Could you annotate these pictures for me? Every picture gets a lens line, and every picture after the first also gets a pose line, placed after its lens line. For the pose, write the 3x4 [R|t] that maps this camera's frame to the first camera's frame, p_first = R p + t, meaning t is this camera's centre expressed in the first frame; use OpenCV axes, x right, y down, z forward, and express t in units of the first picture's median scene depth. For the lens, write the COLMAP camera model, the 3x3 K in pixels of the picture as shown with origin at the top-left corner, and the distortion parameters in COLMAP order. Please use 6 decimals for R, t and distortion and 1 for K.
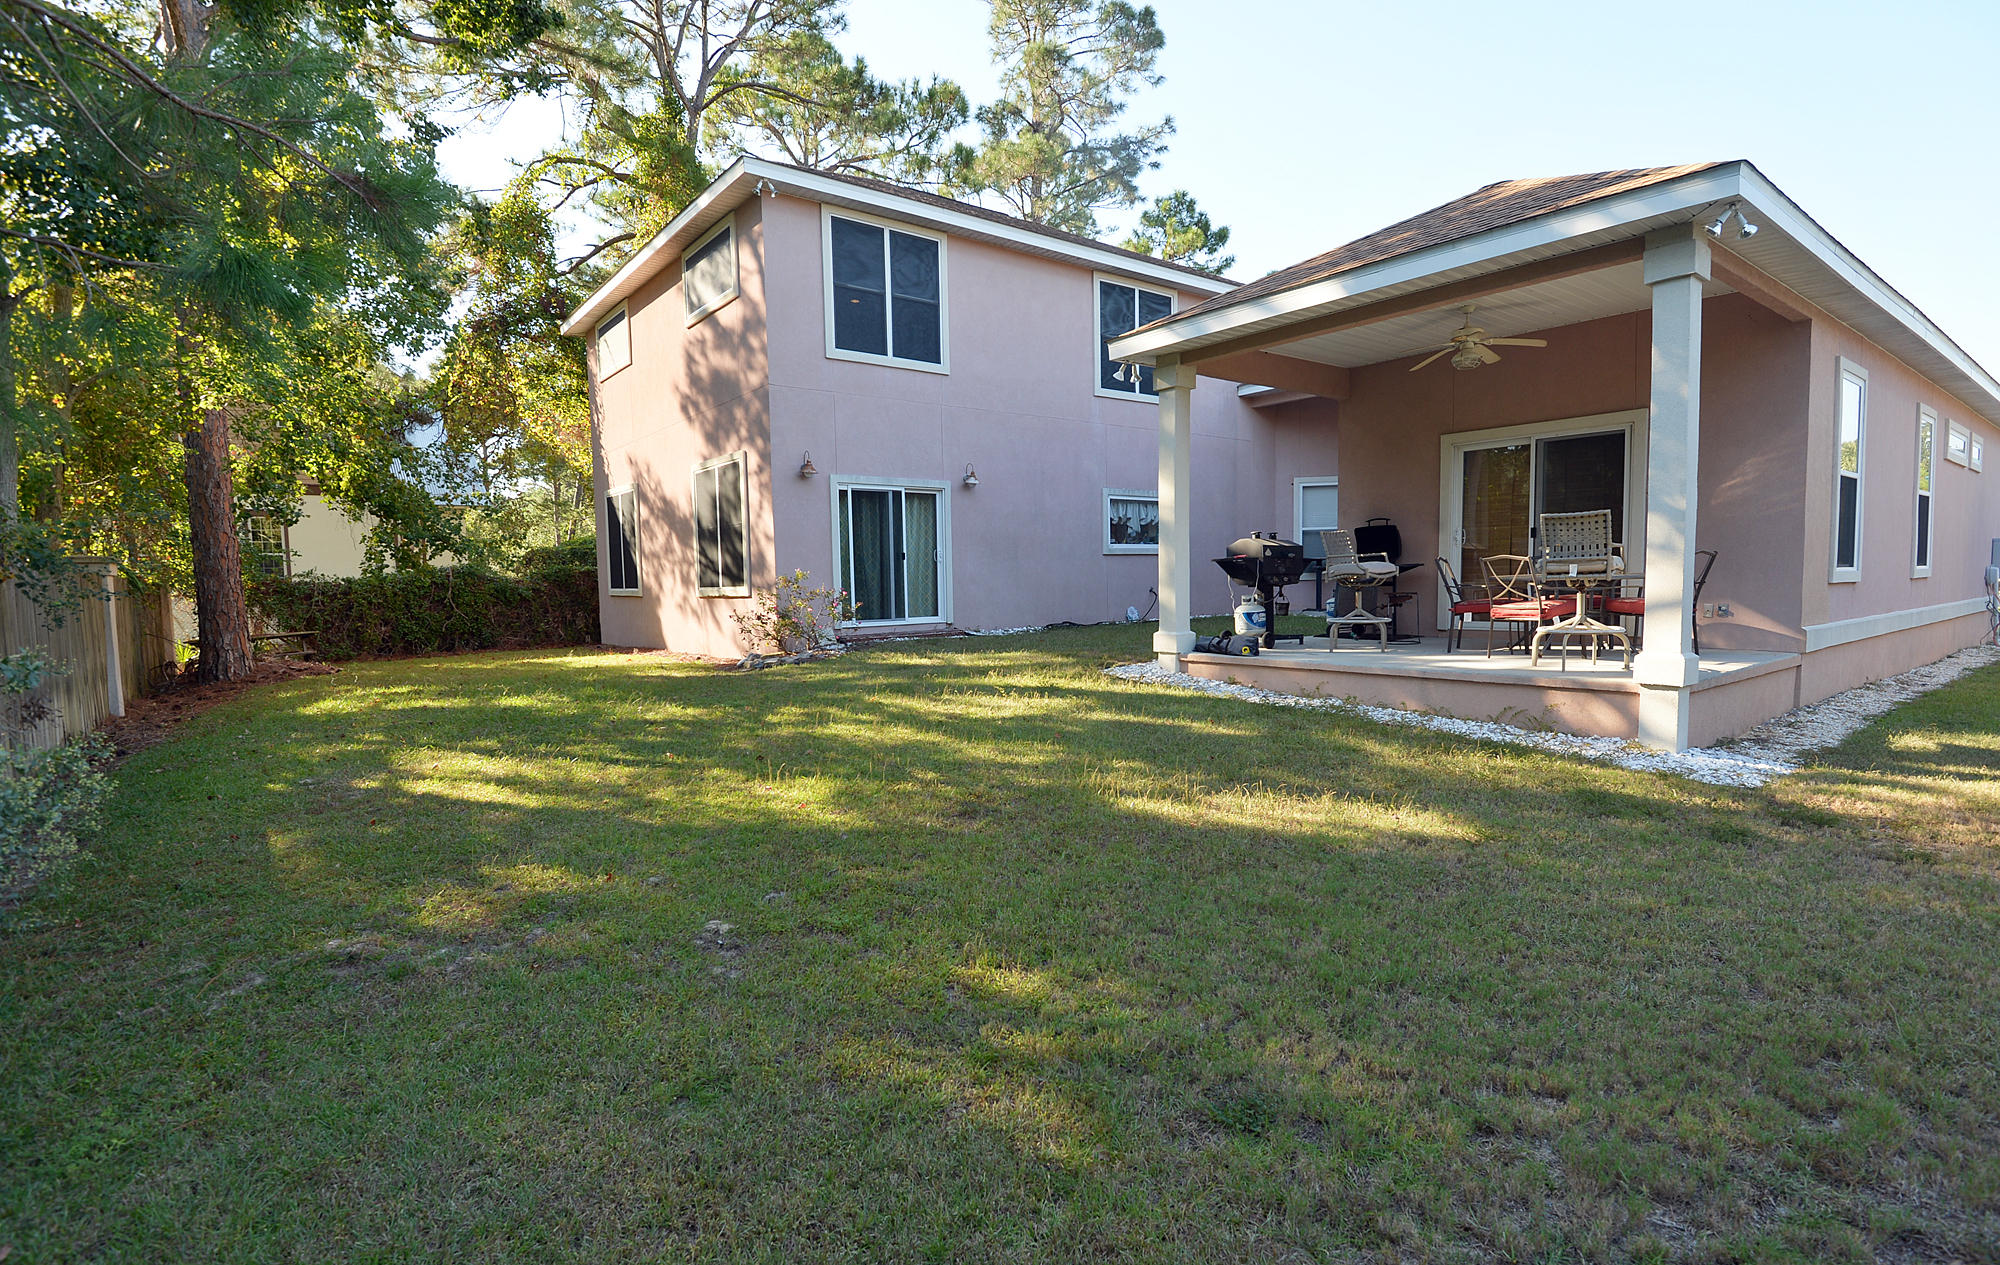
lens RADIAL K [[943.0, 0, 1002.7], [0, 943.0, 645.8], [0, 0, 1]] dist [-0.001872, -0.000190]
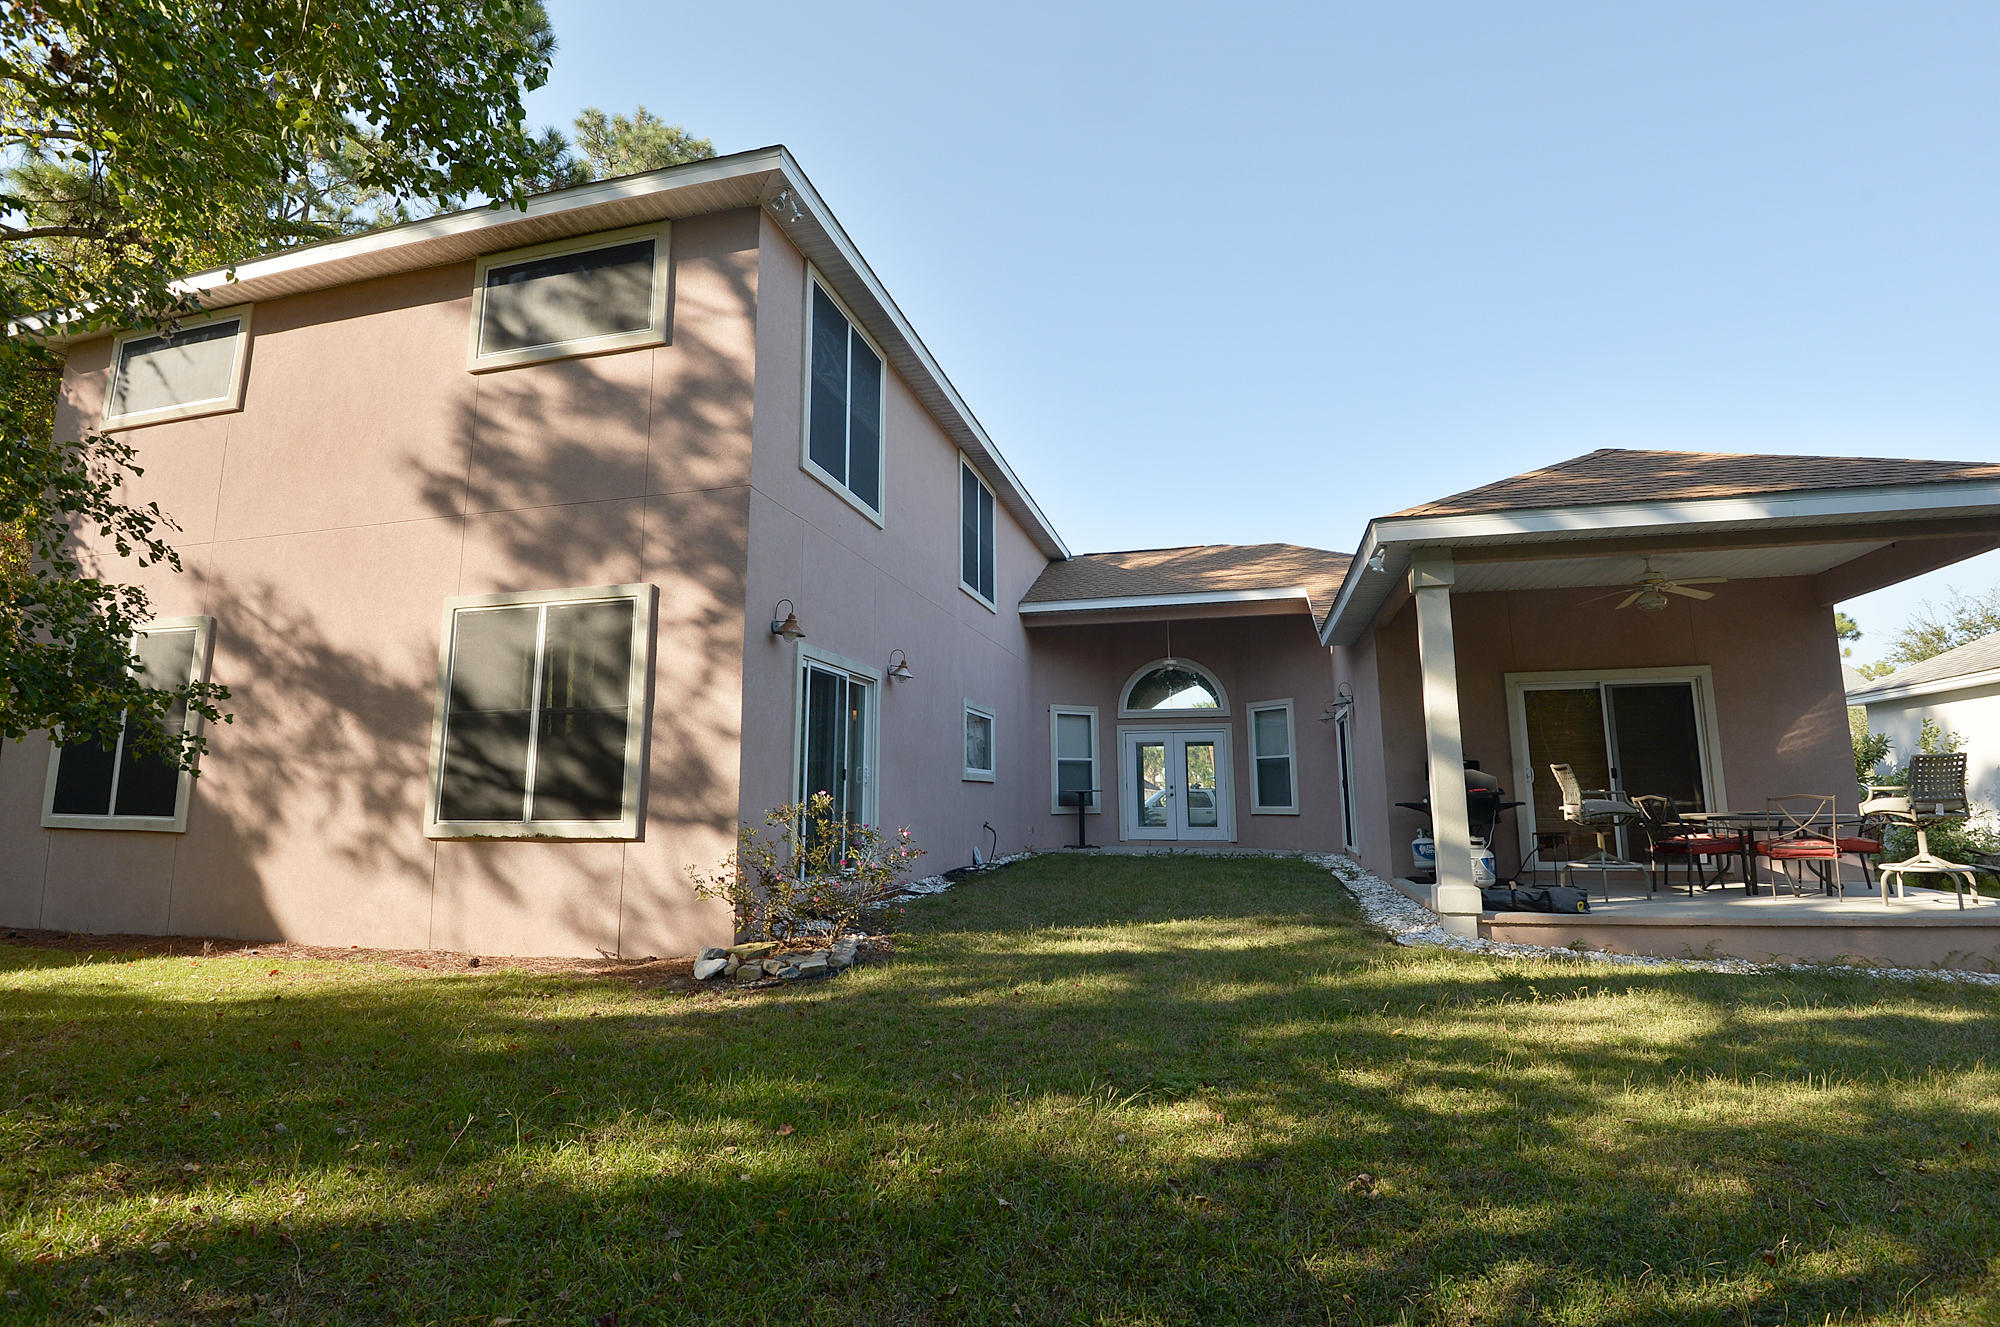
lens RADIAL K [[934.6, 0, 996.8], [0, 934.6, 646.9], [0, 0, 1]] dist [-0.017399, -0.000360]
pose [[0.799065, 0.114967, 0.590151, -0.421063], [0.030097, 0.972669, -0.230237, -0.027666], [-0.600491, 0.201735, 0.773765, 0.414550]]
